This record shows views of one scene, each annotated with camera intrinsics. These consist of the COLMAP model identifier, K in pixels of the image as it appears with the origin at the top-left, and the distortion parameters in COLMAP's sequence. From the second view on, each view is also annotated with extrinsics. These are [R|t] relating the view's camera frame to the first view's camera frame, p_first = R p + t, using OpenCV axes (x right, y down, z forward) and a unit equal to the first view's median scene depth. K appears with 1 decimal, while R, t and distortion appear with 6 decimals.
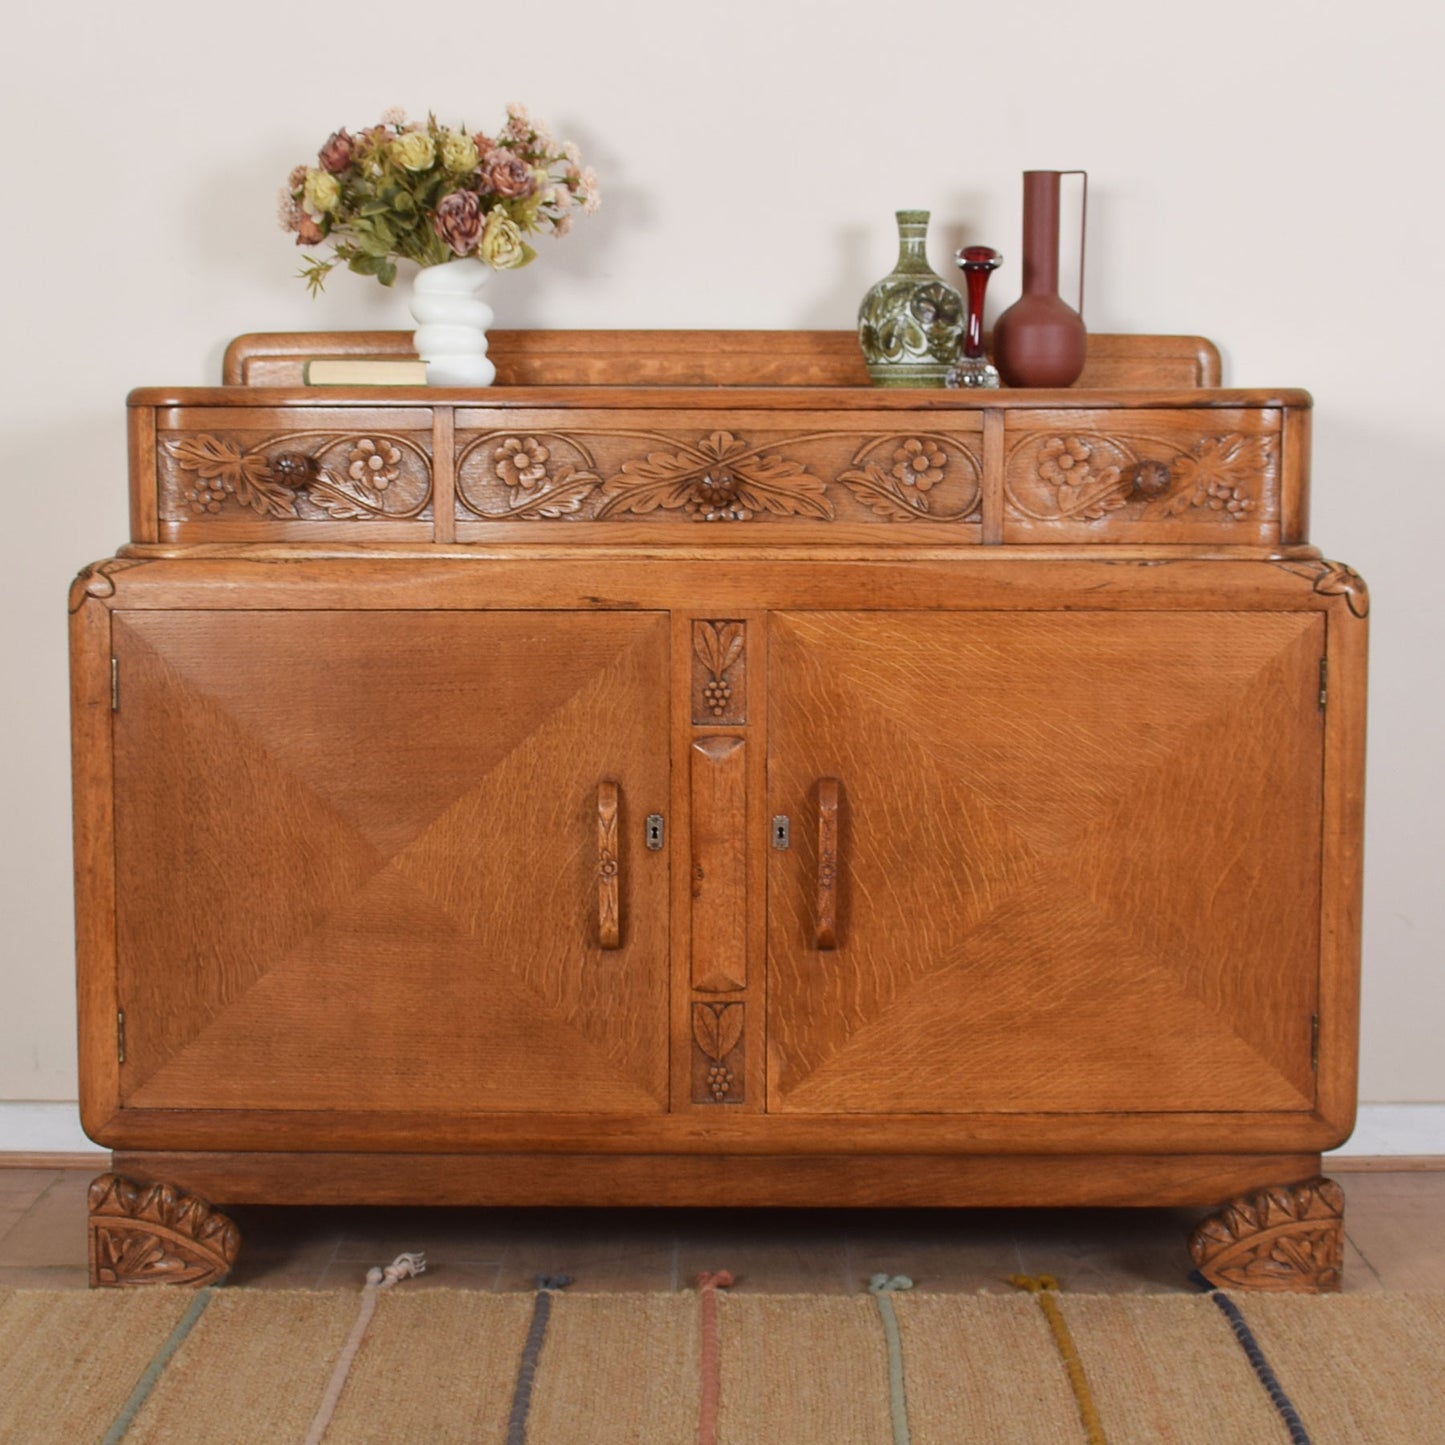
lens RADIAL K [[3178.4, 0, 773.8], [0, 3178.4, 753.9], [0, 0, 1]] dist [-0.097307, 0.000000]
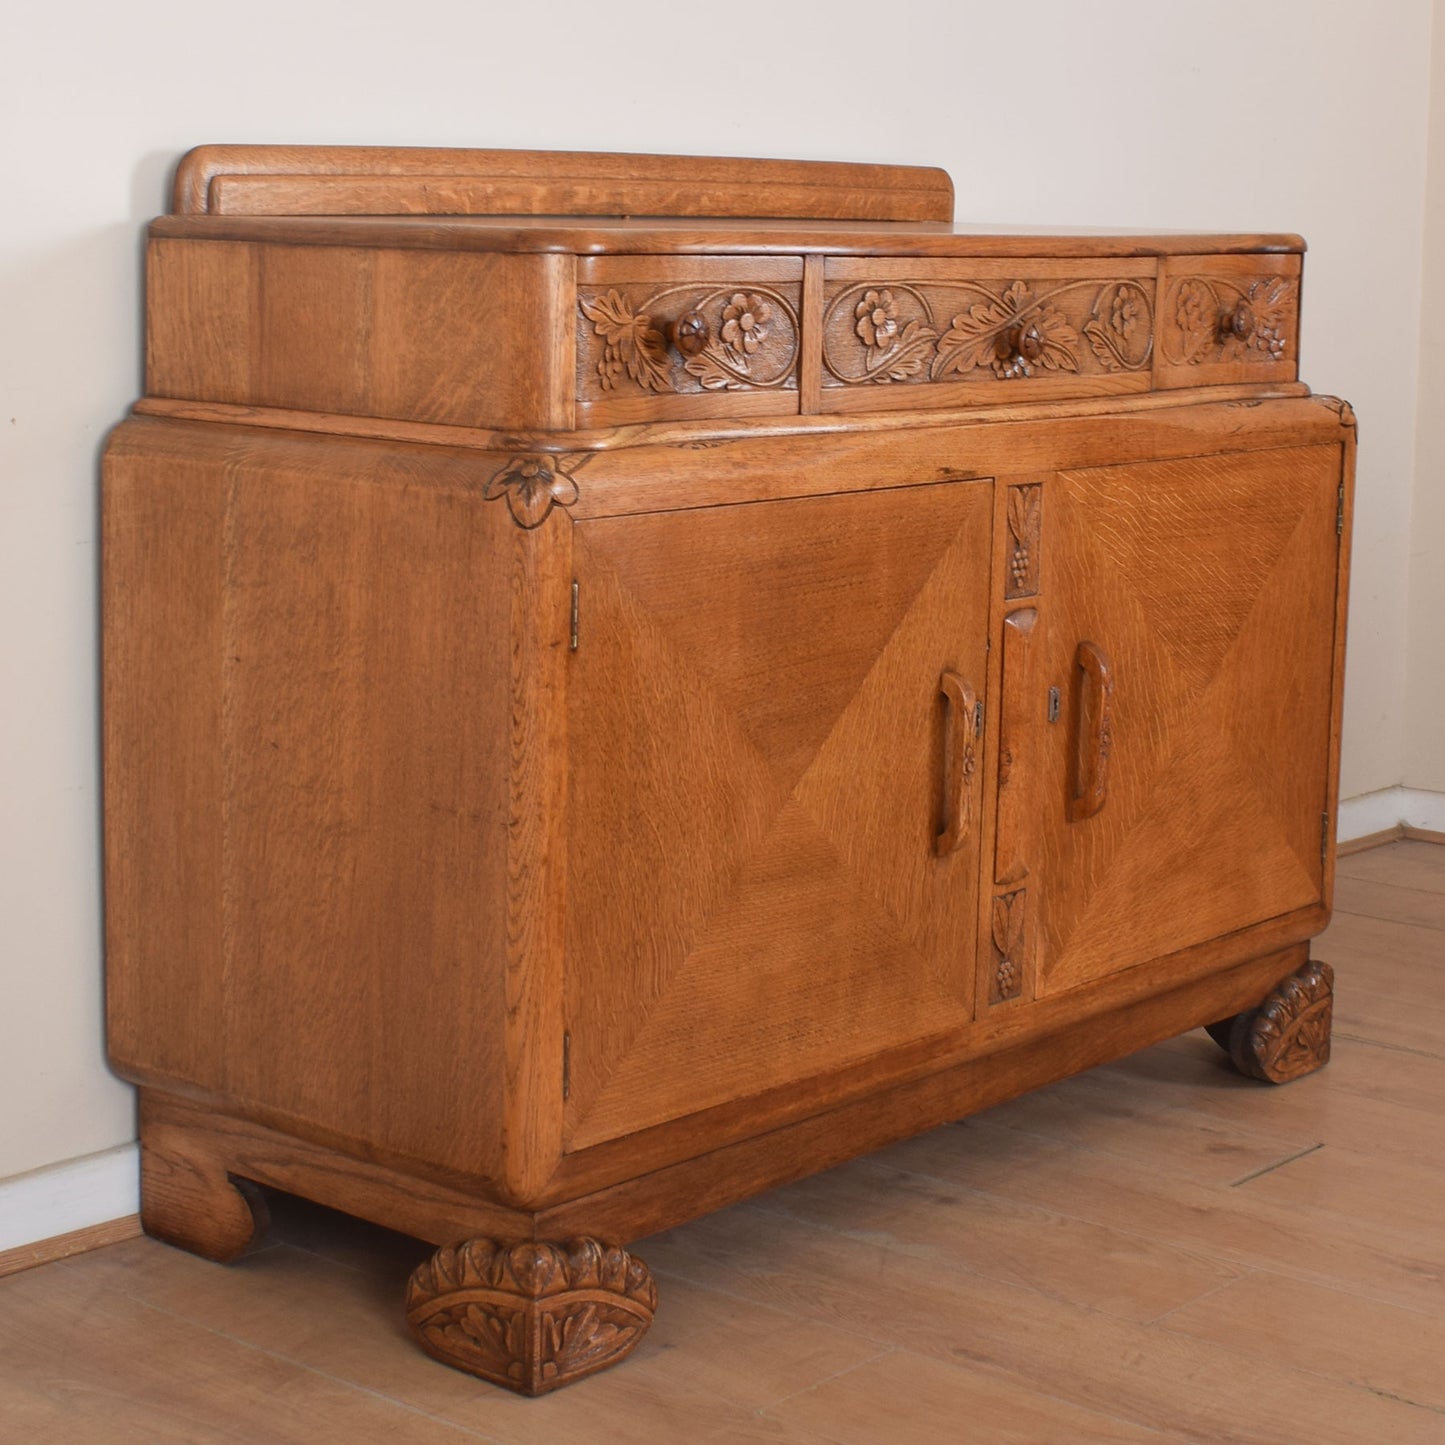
lens RADIAL K [[2979.3, 0, 768.0], [0, 2979.3, 611.2], [0, 0, 1]] dist [-0.090832, 0.000000]
pose [[0.646515, -0.094959, 0.756968, -0.720880], [0.063295, 0.995479, 0.070820, -0.071023], [-0.760271, 0.002126, 0.649603, 0.488076]]
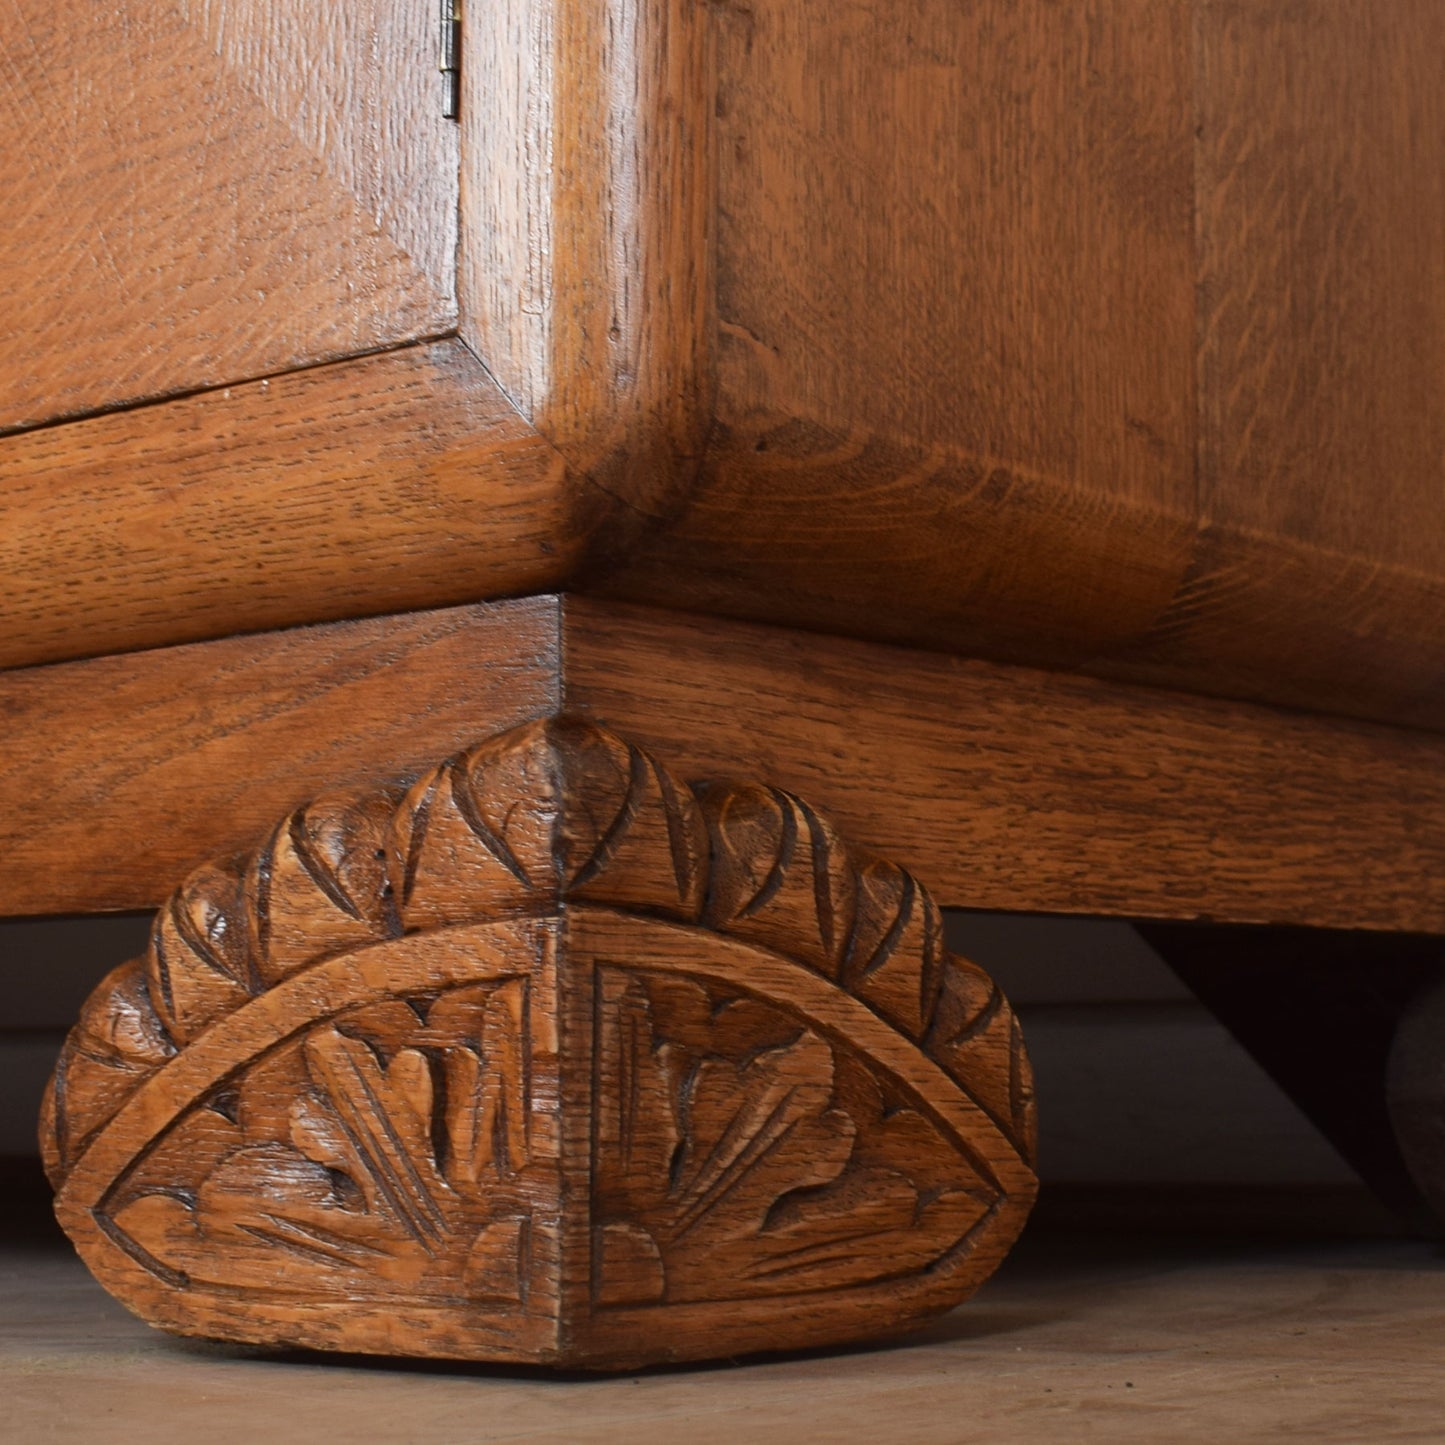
lens RADIAL K [[3369.9, 0, 728.4], [0, 3369.9, 728.8], [0, 0, 1]] dist [-0.070850, 0.000000]
pose [[0.755730, -0.075288, -0.650541, 0.314134], [-0.068779, 0.978751, -0.193173, 0.174780], [0.651261, 0.190730, 0.734494, 0.878315]]
